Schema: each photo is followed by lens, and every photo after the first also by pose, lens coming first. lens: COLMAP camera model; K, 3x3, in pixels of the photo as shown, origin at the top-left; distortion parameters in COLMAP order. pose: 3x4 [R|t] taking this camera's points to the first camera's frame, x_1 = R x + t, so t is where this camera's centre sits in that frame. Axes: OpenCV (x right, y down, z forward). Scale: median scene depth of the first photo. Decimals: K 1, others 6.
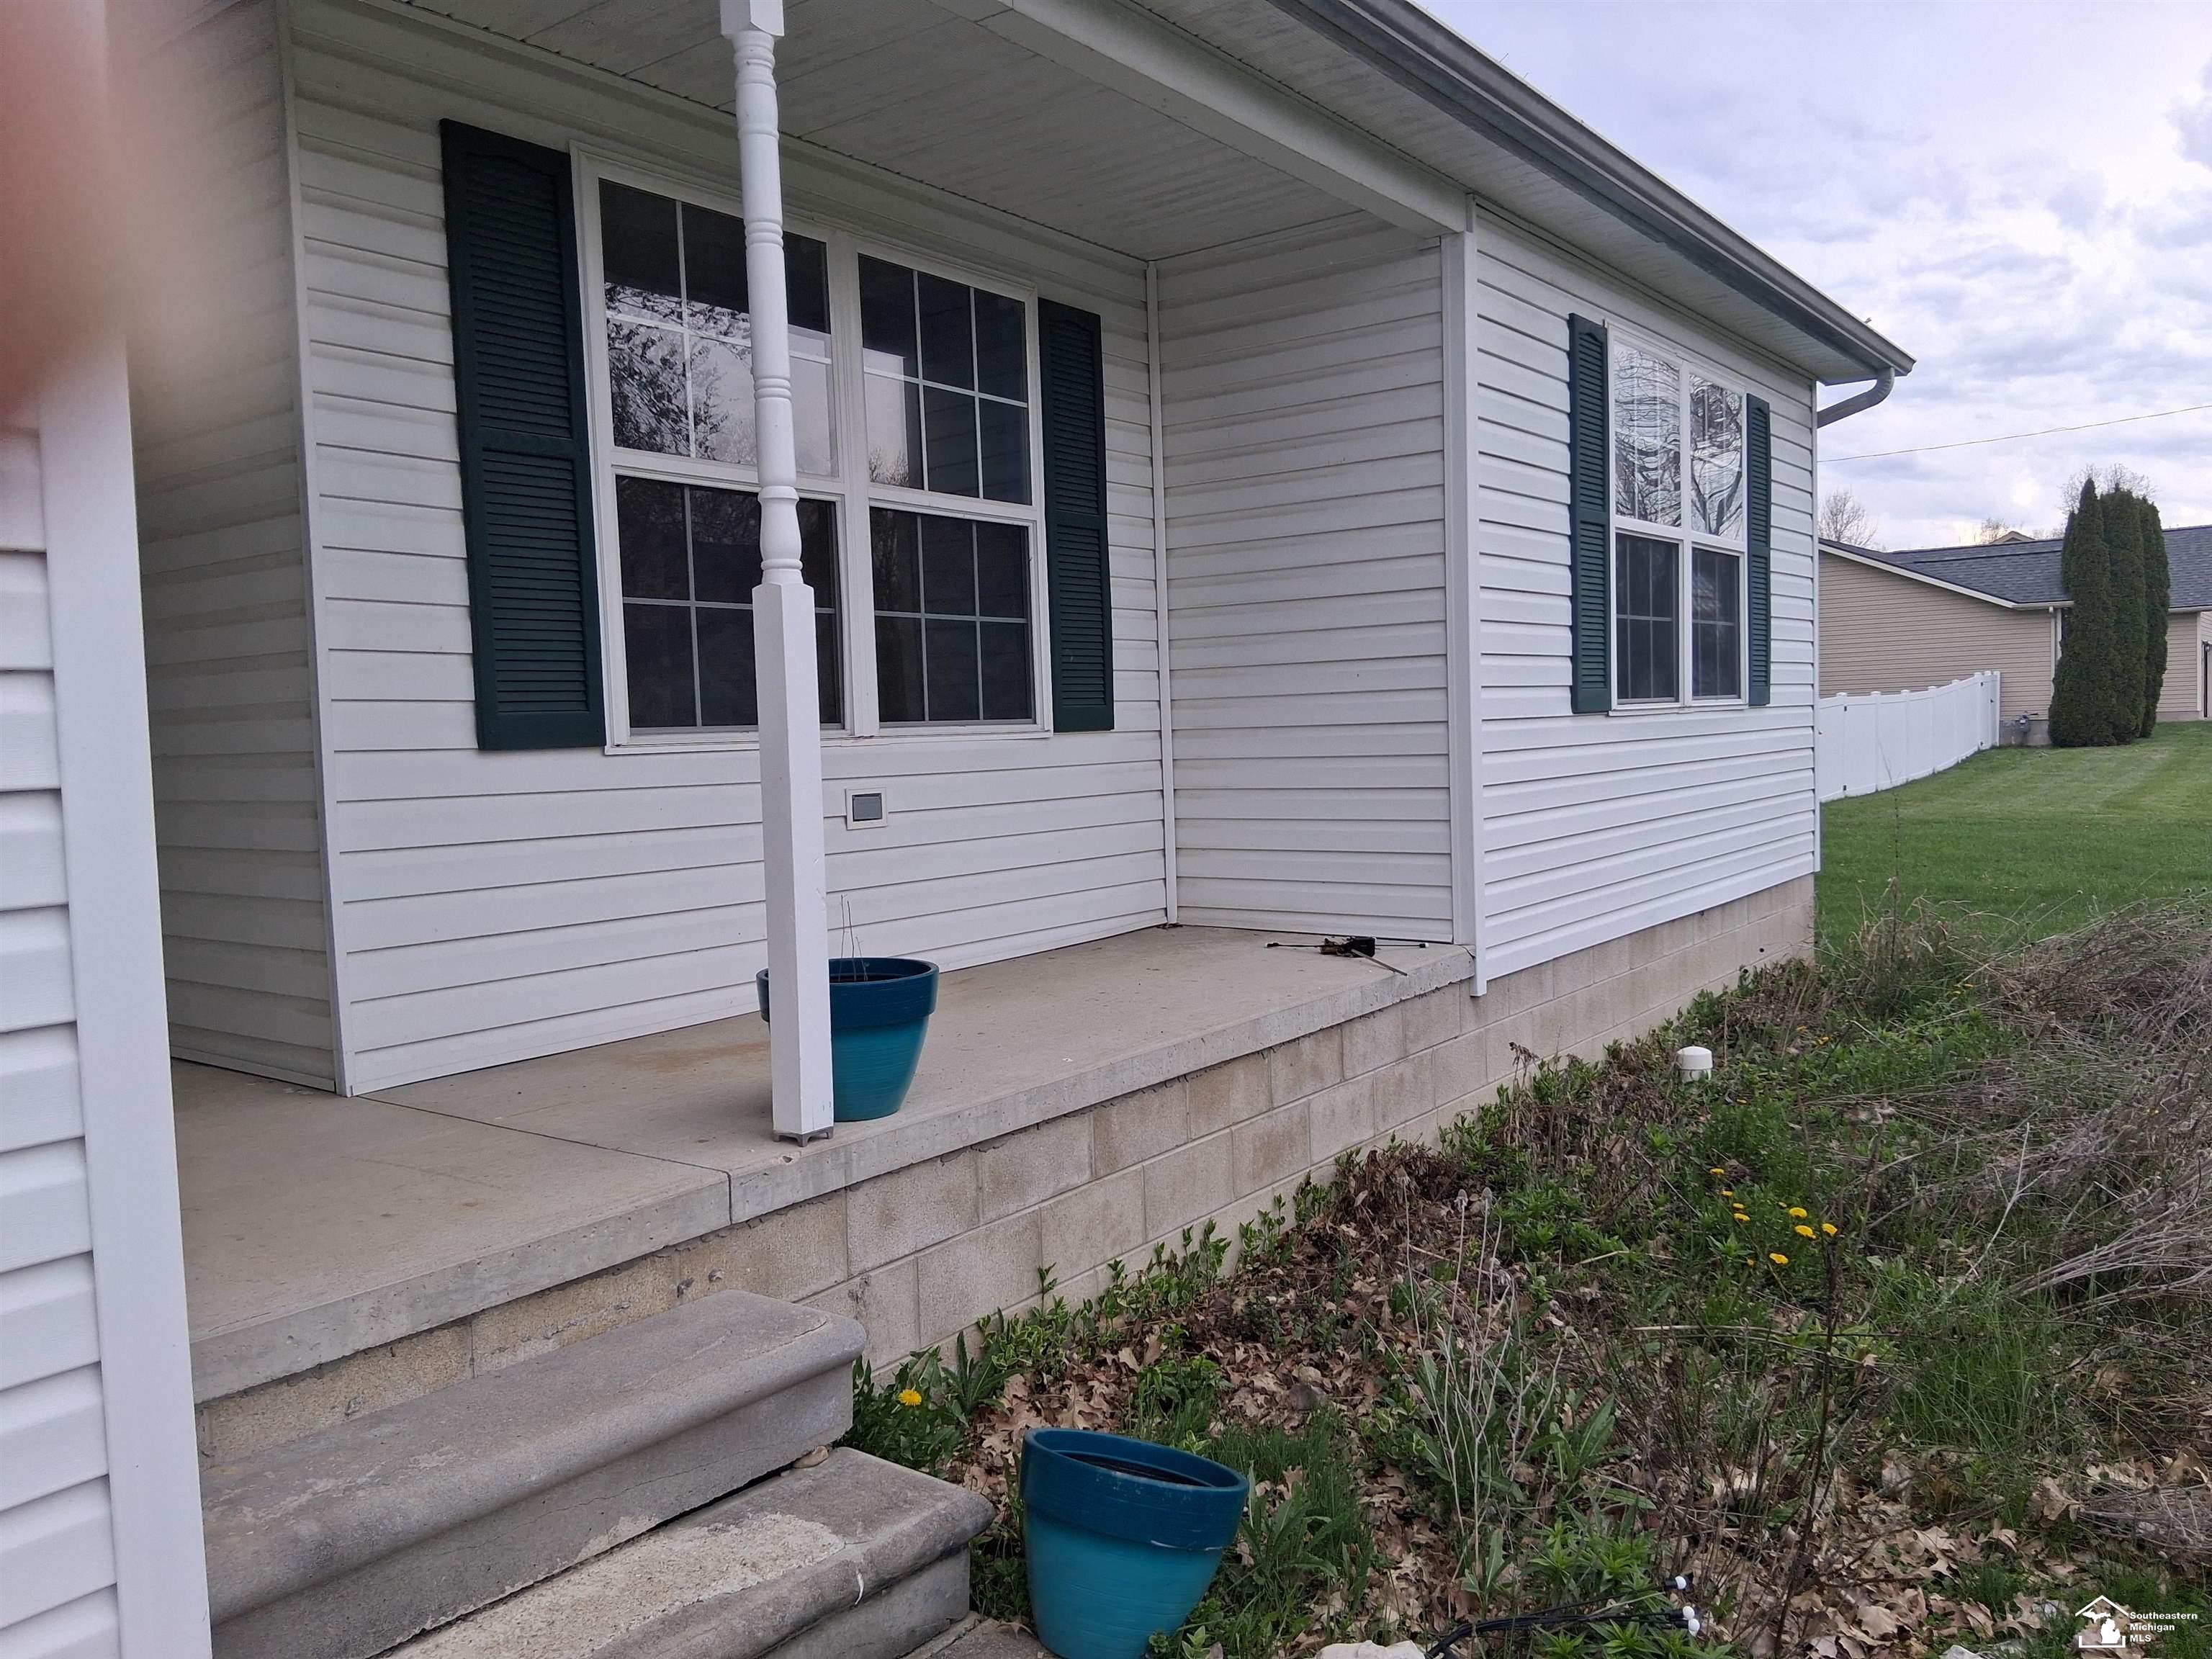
lens RADIAL K [[1664.8, 0, 1110.8], [0, 1664.8, 832.8], [0, 0, 1]] dist [0.114351, -0.189326]
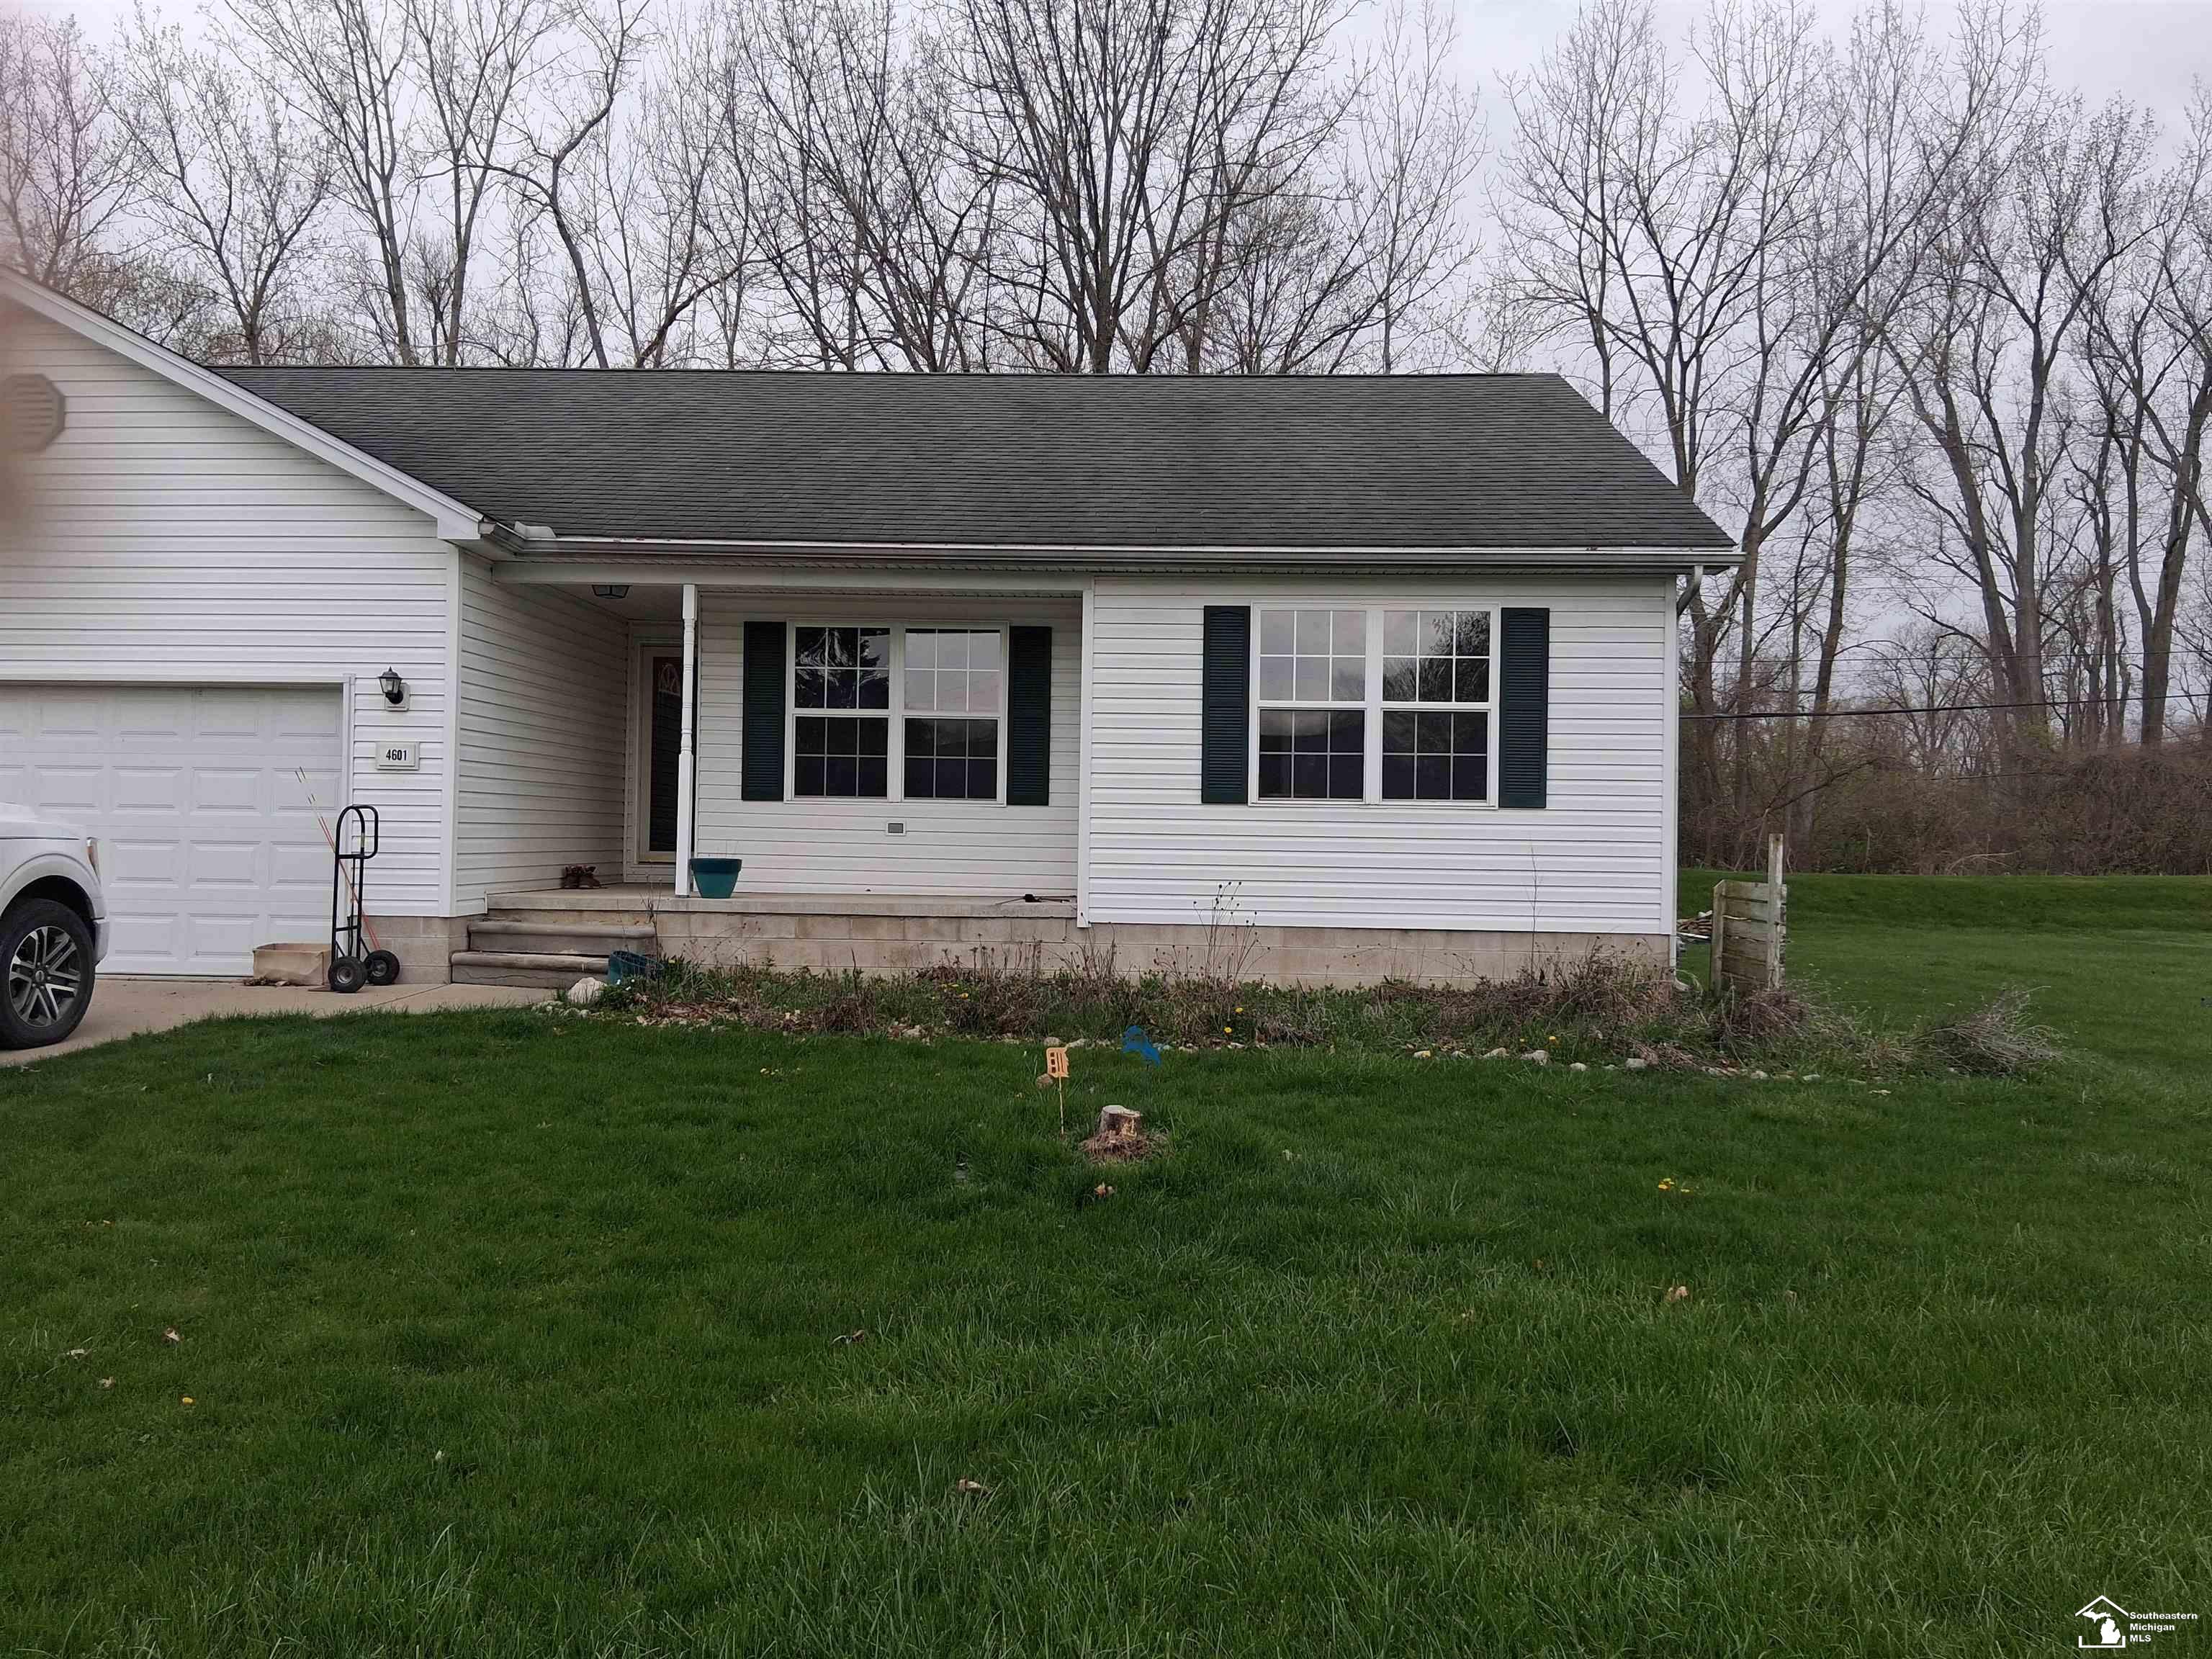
lens RADIAL K [[1664.8, 0, 1110.8], [0, 1664.8, 832.8], [0, 0, 1]] dist [0.114351, -0.189326]
pose [[0.562594, 0.036465, -0.825929, 2.469706], [-0.085617, 0.996225, -0.014336, 0.002422], [0.822288, 0.078779, 0.563592, -0.261631]]
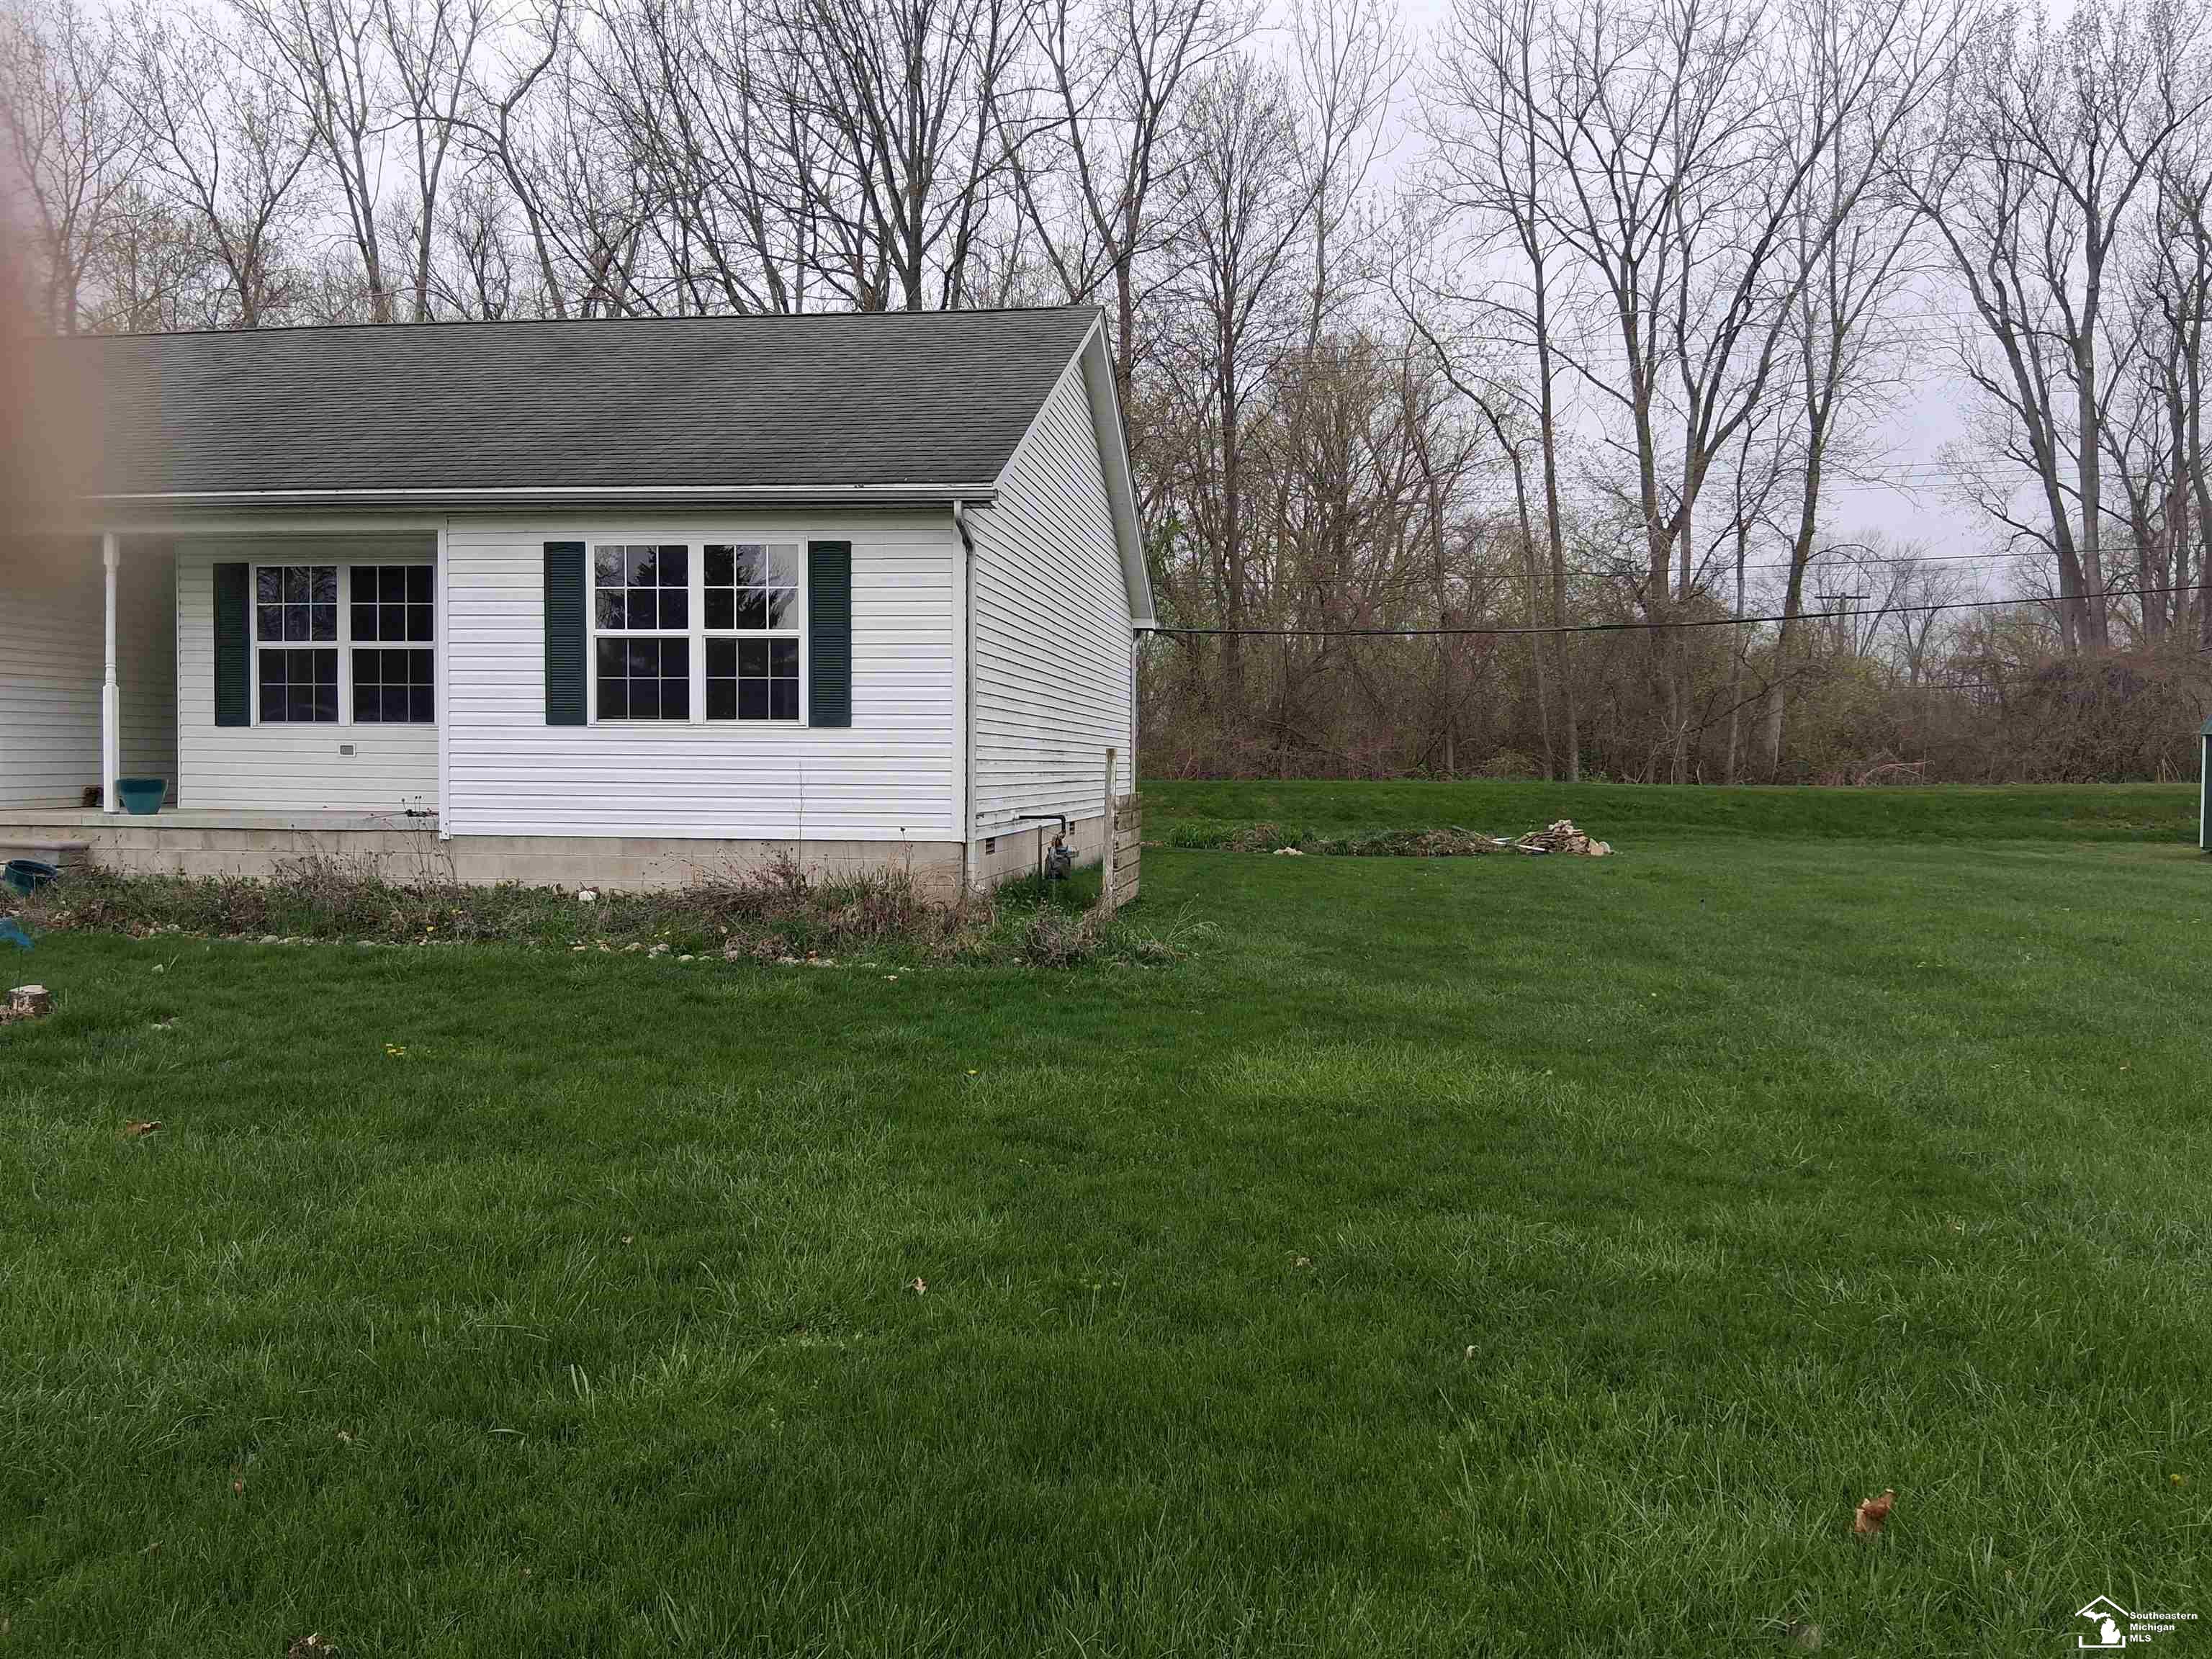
lens RADIAL K [[1664.8, 0, 1110.8], [0, 1664.8, 832.8], [0, 0, 1]] dist [0.114351, -0.189326]
pose [[0.479879, 0.073030, -0.874290, 3.389720], [-0.076045, 0.996241, 0.041477, -0.103233], [0.874033, 0.046581, 0.483629, 0.794168]]
